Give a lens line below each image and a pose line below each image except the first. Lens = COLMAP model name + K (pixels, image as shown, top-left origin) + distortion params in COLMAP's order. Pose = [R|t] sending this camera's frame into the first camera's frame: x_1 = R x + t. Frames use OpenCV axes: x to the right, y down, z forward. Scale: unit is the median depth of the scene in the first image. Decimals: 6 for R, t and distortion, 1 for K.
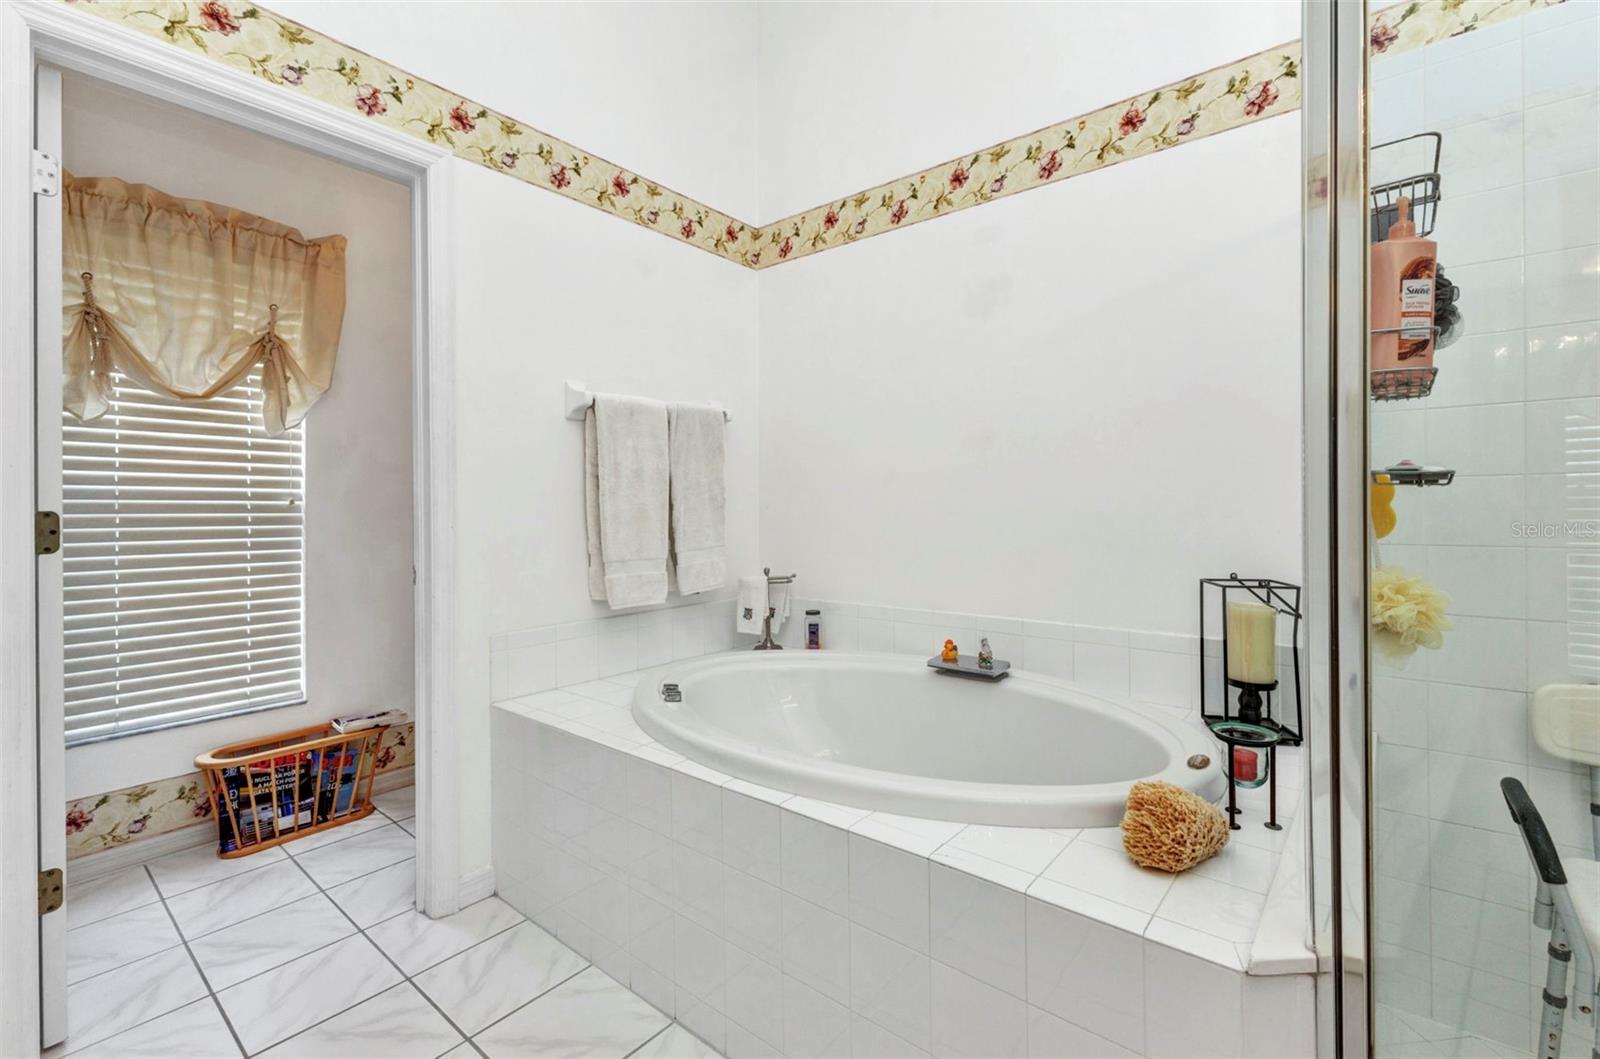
lens RADIAL K [[677.7, 0, 825.1], [0, 677.7, 511.9], [0, 0, 1]] dist [0.008232, 0.000011]
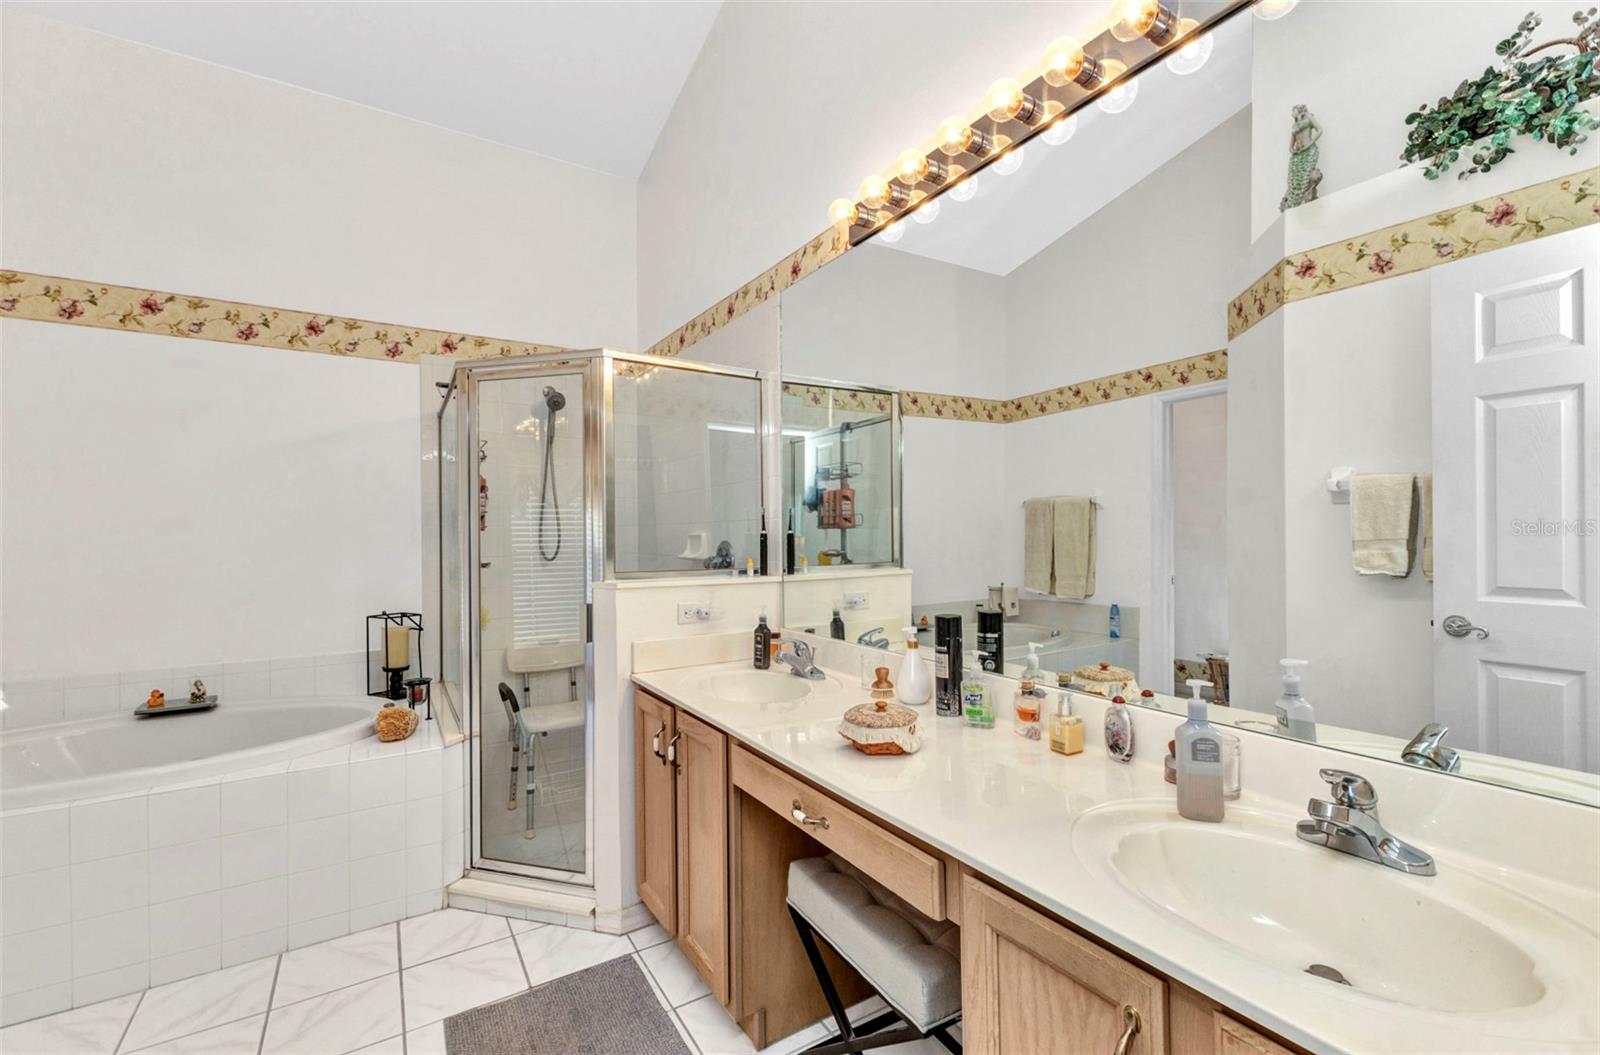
lens RADIAL K [[687.4, 0, 791.4], [0, 687.4, 543.2], [0, 0, 1]] dist [0.002471, 0.000132]
pose [[0.331486, -0.001672, 0.943459, -0.637274], [0.014747, 0.999885, -0.003409, -0.056932], [-0.943345, 0.015044, 0.331473, -0.523710]]
